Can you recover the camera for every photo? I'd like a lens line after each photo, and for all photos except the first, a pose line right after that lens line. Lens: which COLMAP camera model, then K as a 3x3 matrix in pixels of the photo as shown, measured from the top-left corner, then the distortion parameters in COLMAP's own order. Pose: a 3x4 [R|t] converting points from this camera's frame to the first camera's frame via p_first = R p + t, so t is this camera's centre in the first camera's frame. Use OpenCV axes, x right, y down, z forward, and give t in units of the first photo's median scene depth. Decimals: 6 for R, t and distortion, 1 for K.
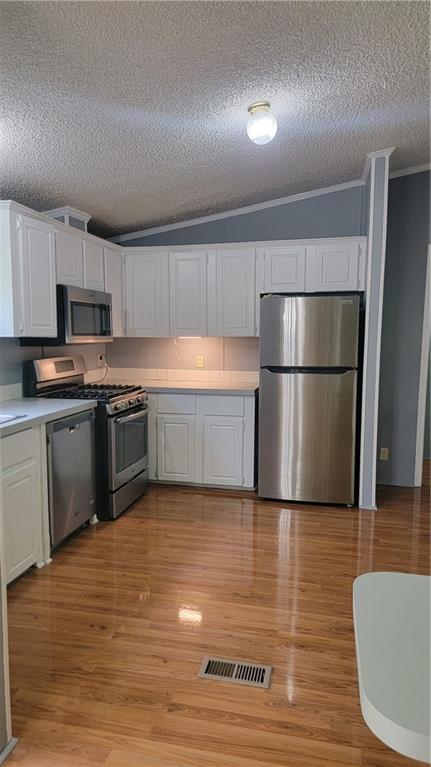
lens RADIAL K [[505.3, 0, 215.5], [0, 505.3, 383.5], [0, 0, 1]] dist [0.003128, -0.000237]
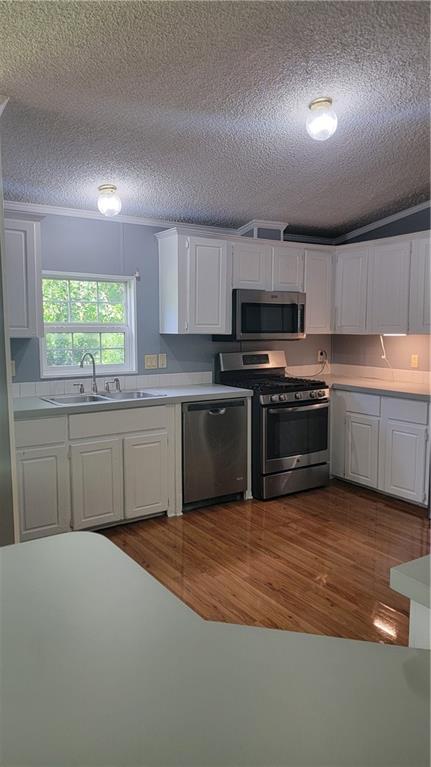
lens RADIAL K [[516.4, 0, 214.8], [0, 516.4, 371.5], [0, 0, 1]] dist [0.007307, 0.001044]
pose [[0.725499, 0.055174, -0.686008, 0.473920], [-0.067089, 0.997704, 0.009292, -0.012842], [0.684945, 0.039282, 0.727535, 0.100920]]
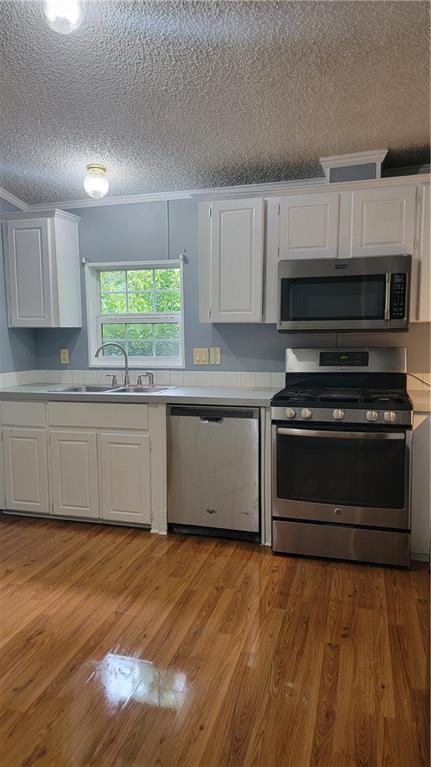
lens RADIAL K [[526.0, 0, 214.5], [0, 526.0, 388.7], [0, 0, 1]] dist [0.000881, 0.000803]
pose [[-0.057256, 0.103164, -0.993015, 0.593986], [-0.094085, 0.989663, 0.108241, -0.064887], [0.993916, 0.099626, -0.046958, 0.920831]]
